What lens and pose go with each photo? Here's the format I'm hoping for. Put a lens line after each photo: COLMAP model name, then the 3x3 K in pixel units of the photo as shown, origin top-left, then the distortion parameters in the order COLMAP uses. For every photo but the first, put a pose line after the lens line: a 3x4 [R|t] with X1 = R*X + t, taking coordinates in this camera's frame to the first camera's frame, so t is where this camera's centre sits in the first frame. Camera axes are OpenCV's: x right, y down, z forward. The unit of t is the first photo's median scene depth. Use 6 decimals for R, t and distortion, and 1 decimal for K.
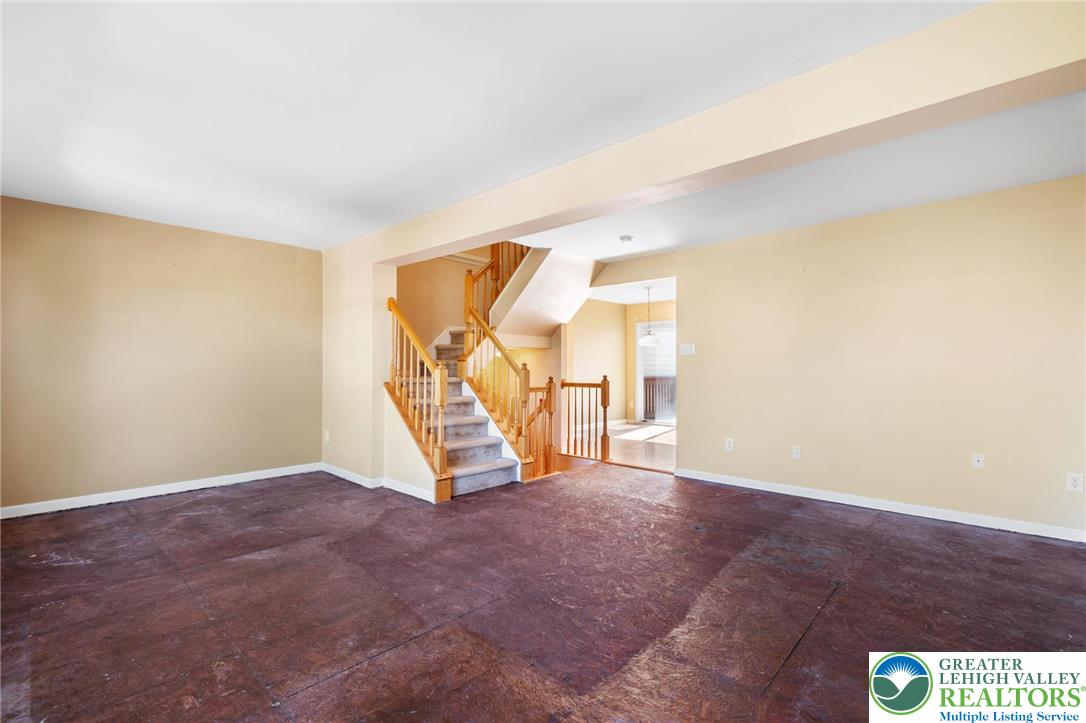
lens RADIAL K [[485.0, 0, 551.6], [0, 485.0, 365.2], [0, 0, 1]] dist [0.006574, -0.003515]
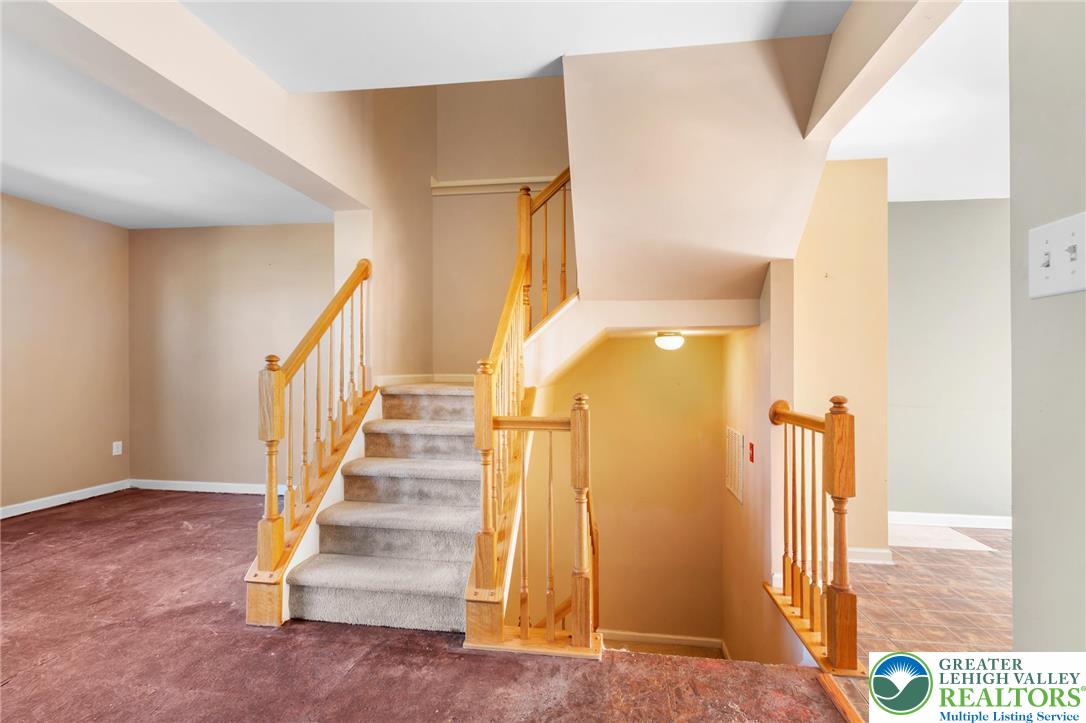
lens RADIAL K [[485.0, 0, 546.2], [0, 485.0, 362.7], [0, 0, 1]] dist [0.006574, -0.003515]
pose [[0.558367, -0.012792, -0.829496, 0.329149], [-0.004274, 0.999823, -0.018295, 0.006970], [0.829583, 0.013761, 0.558214, 0.822767]]
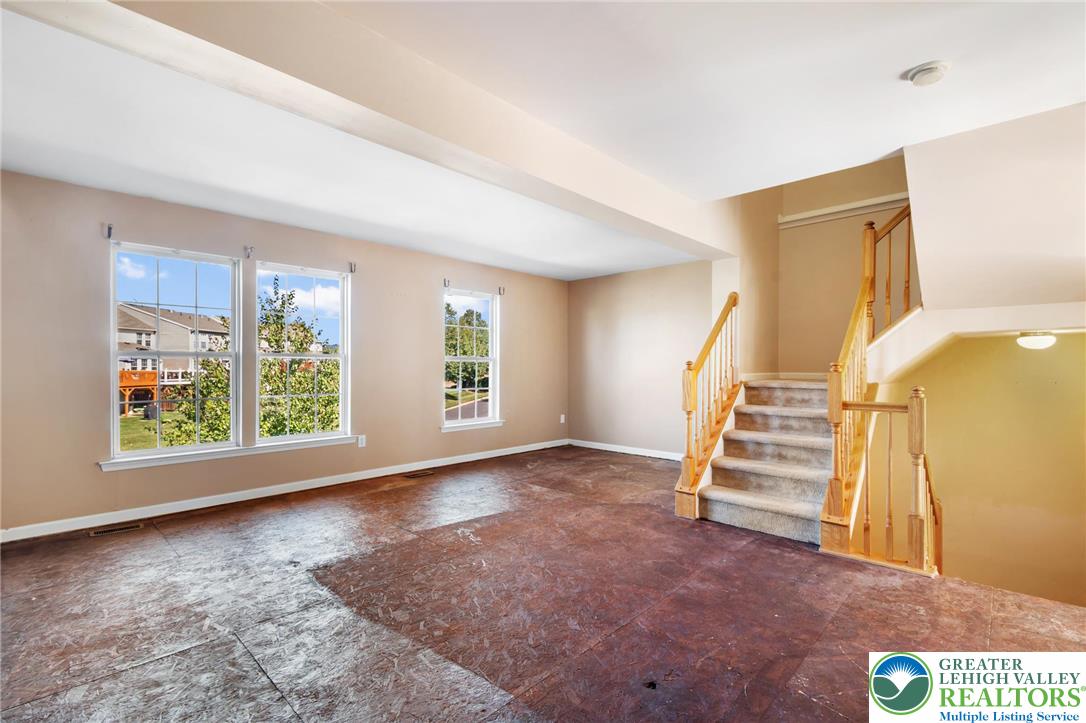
lens RADIAL K [[485.0, 0, 543.7], [0, 485.0, 379.6], [0, 0, 1]] dist [0.006574, -0.003515]
pose [[-0.033305, 0.019796, -0.999249, 0.584668], [-0.001017, 0.999803, 0.019840, 0.007000], [0.999445, 0.001677, -0.033278, 0.660272]]
